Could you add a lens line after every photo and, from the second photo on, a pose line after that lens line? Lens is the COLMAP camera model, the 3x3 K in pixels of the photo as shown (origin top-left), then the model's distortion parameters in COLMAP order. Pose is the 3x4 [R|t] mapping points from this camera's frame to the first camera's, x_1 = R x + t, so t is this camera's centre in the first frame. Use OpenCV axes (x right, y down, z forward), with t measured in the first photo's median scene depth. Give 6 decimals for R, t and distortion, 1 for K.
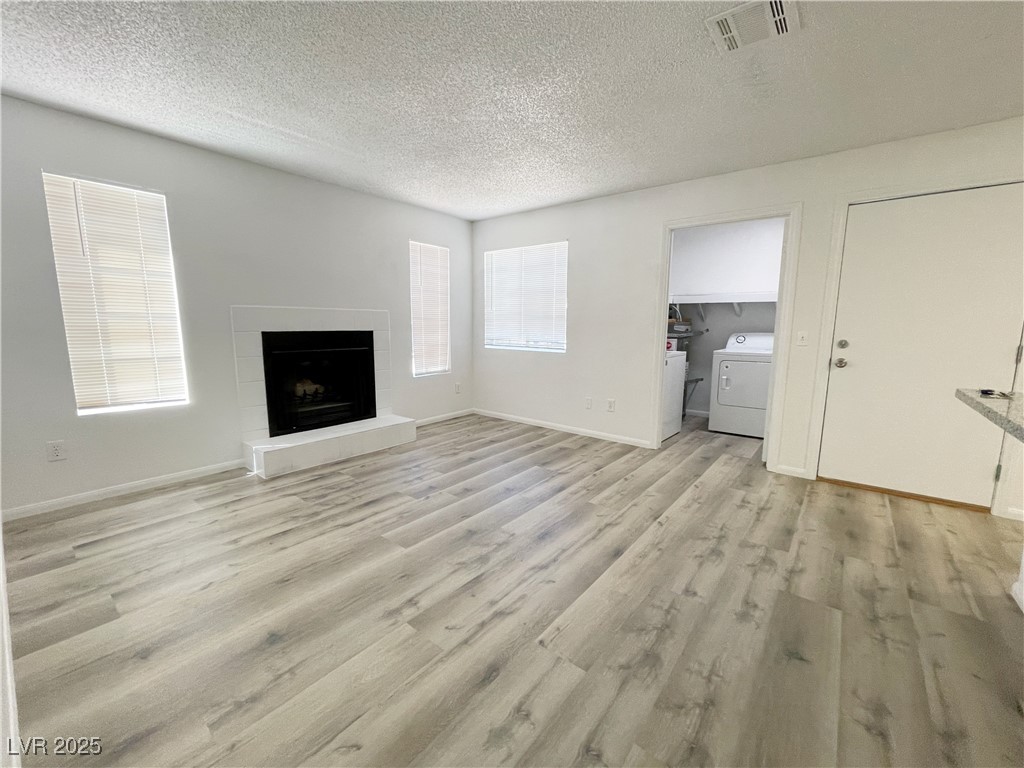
lens RADIAL K [[422.3, 0, 512.0], [0, 422.3, 384.0], [0, 0, 1]] dist [-0.000723, -0.000182]
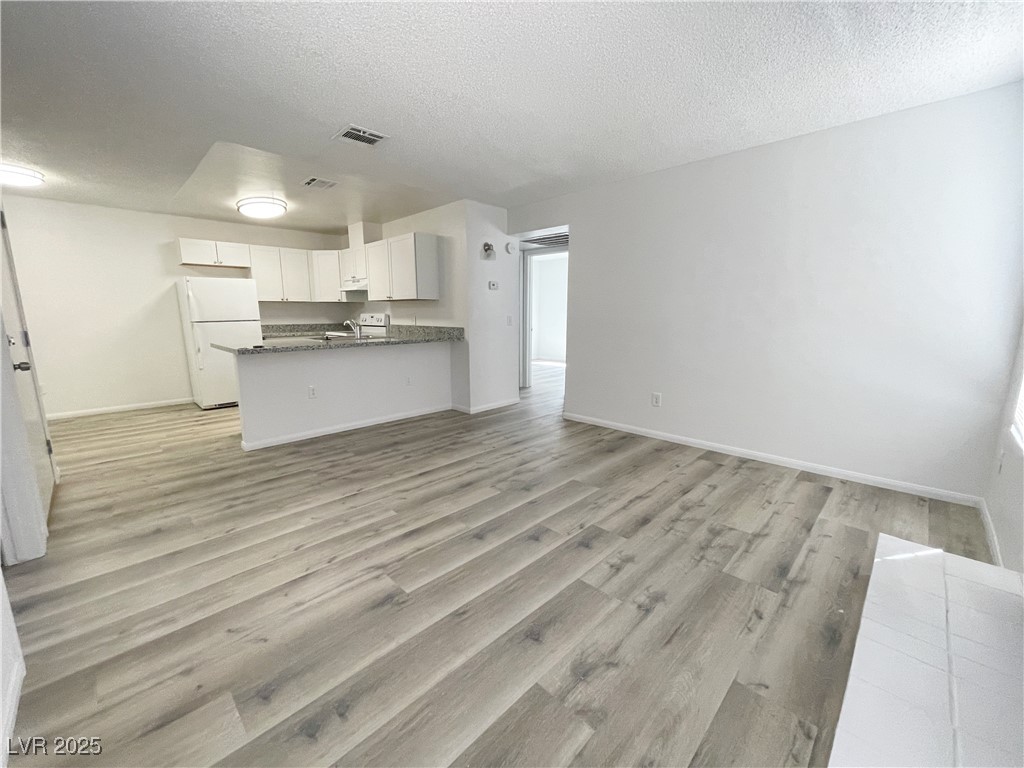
lens RADIAL K [[412.4, 0, 508.1], [0, 412.4, 383.7], [0, 0, 1]] dist [-0.000155, 0.000206]
pose [[-0.993801, -0.024647, 0.108406, -0.136525], [0.010662, 0.949489, 0.313618, -0.246848], [-0.110660, 0.312829, -0.943341, 1.672557]]
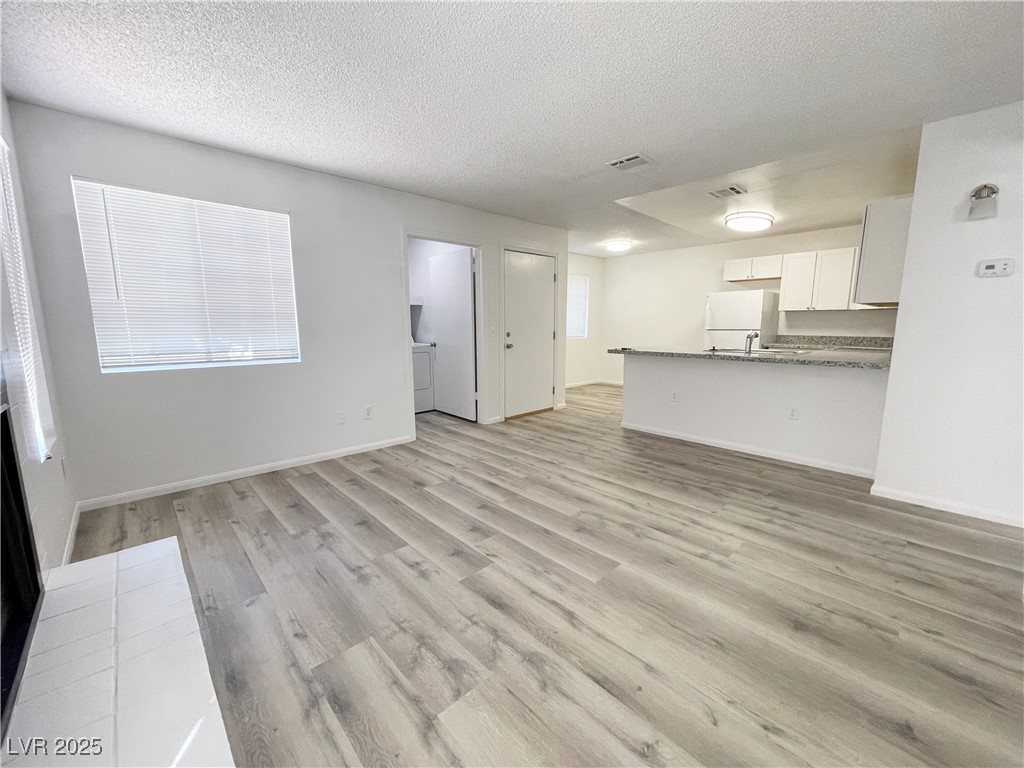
lens RADIAL K [[412.4, 0, 508.1], [0, 412.4, 383.7], [0, 0, 1]] dist [-0.000155, 0.000206]
pose [[0.145936, -0.154130, 0.977214, -0.864388], [0.145413, 0.980402, 0.132918, -0.125497], [-0.978549, 0.122702, 0.165489, 0.802122]]
